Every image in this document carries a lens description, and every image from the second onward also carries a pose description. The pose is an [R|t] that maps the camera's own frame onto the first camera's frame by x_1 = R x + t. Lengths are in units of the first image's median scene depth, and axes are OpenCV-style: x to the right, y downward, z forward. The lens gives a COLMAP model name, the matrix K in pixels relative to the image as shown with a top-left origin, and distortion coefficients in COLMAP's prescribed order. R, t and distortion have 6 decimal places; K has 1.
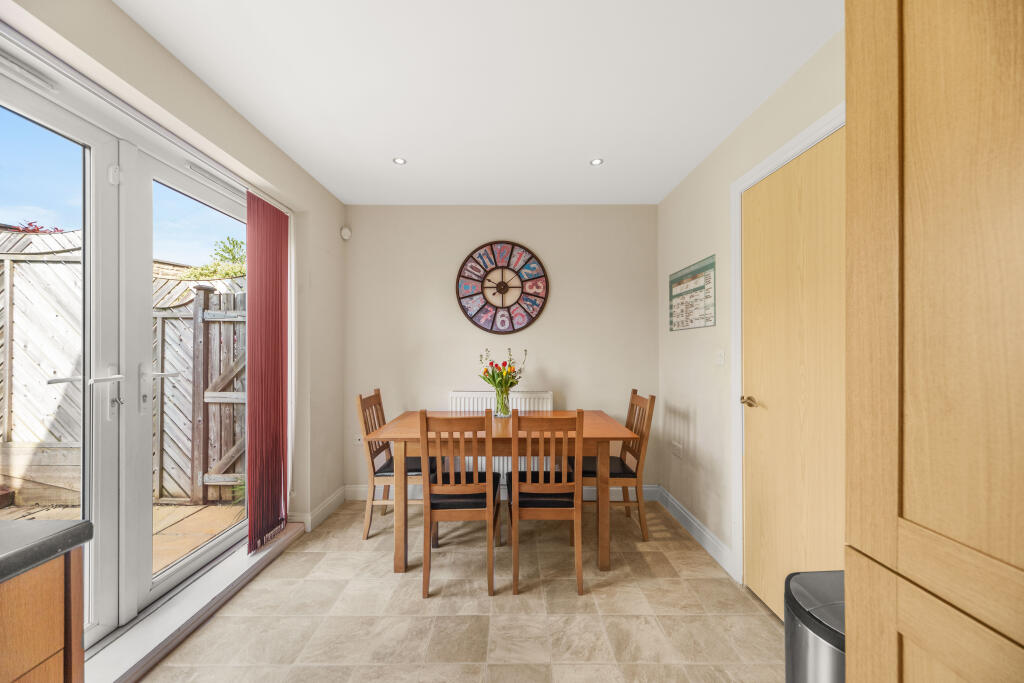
lens RADIAL K [[354.6, 0, 515.6], [0, 354.6, 350.0], [0, 0, 1]] dist [0.008739, -0.001821]
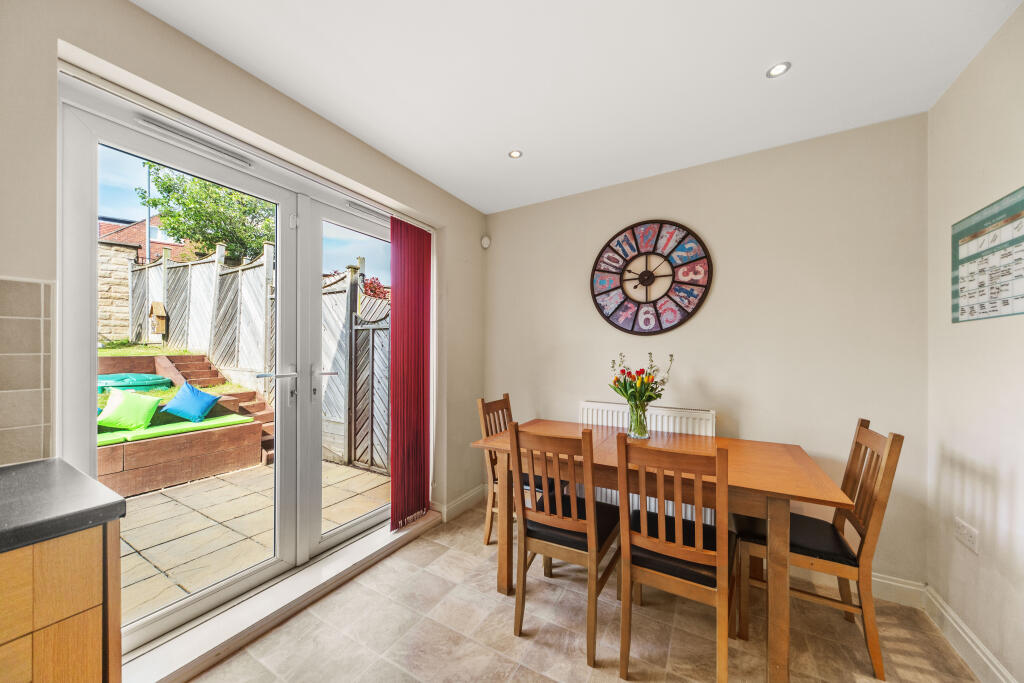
lens RADIAL K [[354.6, 0, 512.8], [0, 354.6, 352.9], [0, 0, 1]] dist [0.008739, -0.001821]
pose [[0.861710, 0.001801, -0.507398, 0.132392], [-0.002498, 0.999997, -0.000692, -0.002845], [0.507395, 0.001864, 0.861712, 0.164157]]
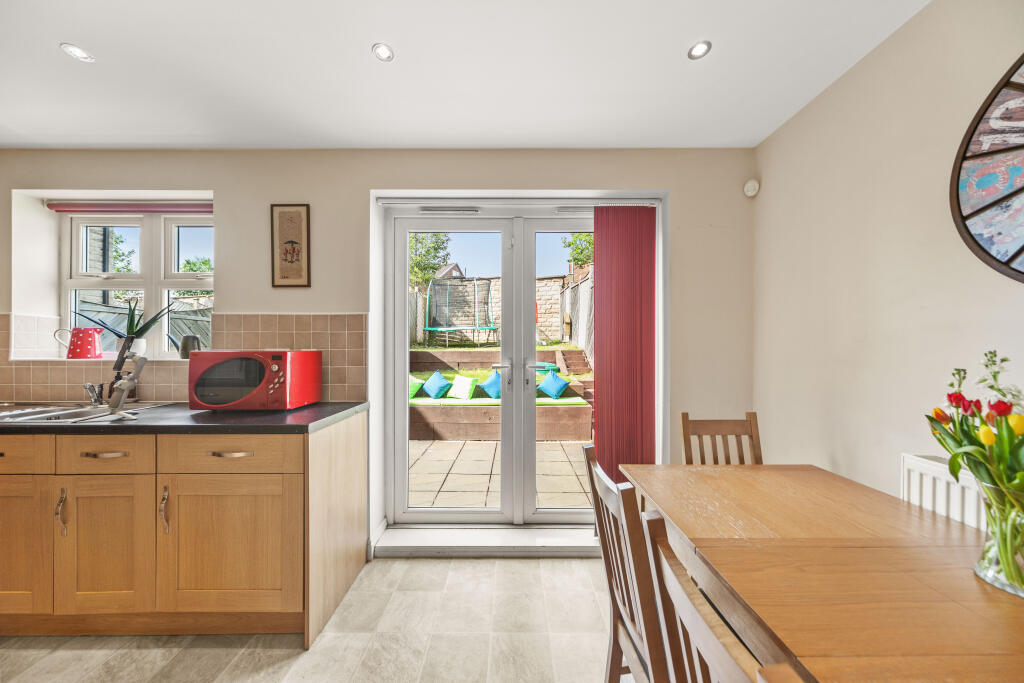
lens RADIAL K [[354.6, 0, 520.1], [0, 354.6, 346.1], [0, 0, 1]] dist [0.008739, -0.001821]
pose [[-0.021319, -0.004076, -0.999764, 0.274846], [-0.003290, 0.999987, -0.004007, -0.005889], [0.999767, 0.003204, -0.021332, 0.619615]]
